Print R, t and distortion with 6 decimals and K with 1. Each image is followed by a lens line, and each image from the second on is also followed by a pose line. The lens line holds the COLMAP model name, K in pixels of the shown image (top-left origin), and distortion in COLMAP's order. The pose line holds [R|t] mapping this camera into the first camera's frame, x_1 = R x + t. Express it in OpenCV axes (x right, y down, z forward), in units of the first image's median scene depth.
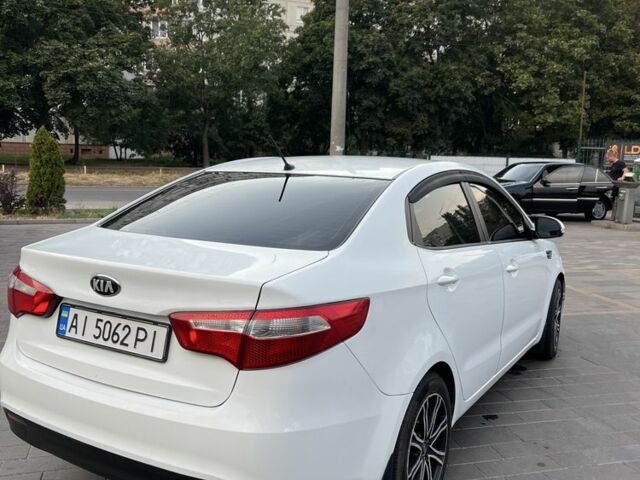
lens RADIAL K [[655.5, 0, 307.5], [0, 655.5, 225.5], [0, 0, 1]] dist [-0.002361, -0.010111]
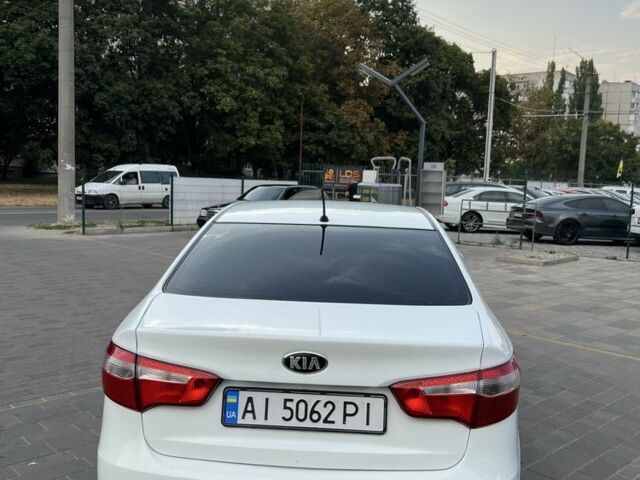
lens RADIAL K [[648.9, 0, 321.2], [0, 648.9, 224.8], [0, 0, 1]] dist [0.090267, -0.203329]
pose [[0.876944, -0.024310, 0.479977, -0.110332], [0.035205, 0.999286, -0.013708, -0.014063], [-0.479301, 0.028919, 0.877174, 0.023464]]
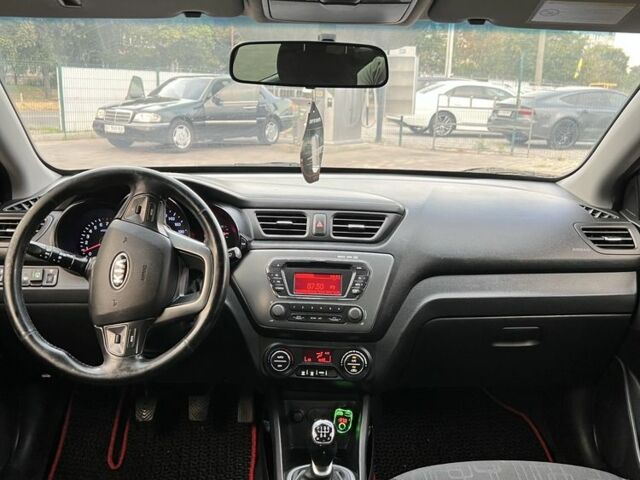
lens RADIAL K [[655.5, 0, 307.5], [0, 655.5, 225.5], [0, 0, 1]] dist [-0.002361, -0.010111]
pose [[0.839448, -0.111275, 0.531926, 0.005681], [0.049981, 0.990472, 0.128323, -0.010398], [-0.541137, -0.081135, 0.837011, 0.239173]]
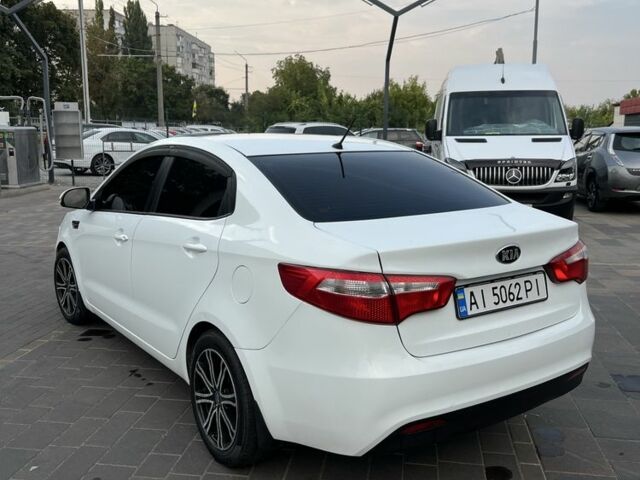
lens RADIAL K [[648.9, 0, 321.2], [0, 648.9, 224.8], [0, 0, 1]] dist [0.090267, -0.203329]
pose [[0.402013, -0.153485, 0.902678, -0.219986], [0.105690, 0.987039, 0.120760, -0.019881], [-0.909514, 0.046857, 0.413024, 0.123486]]
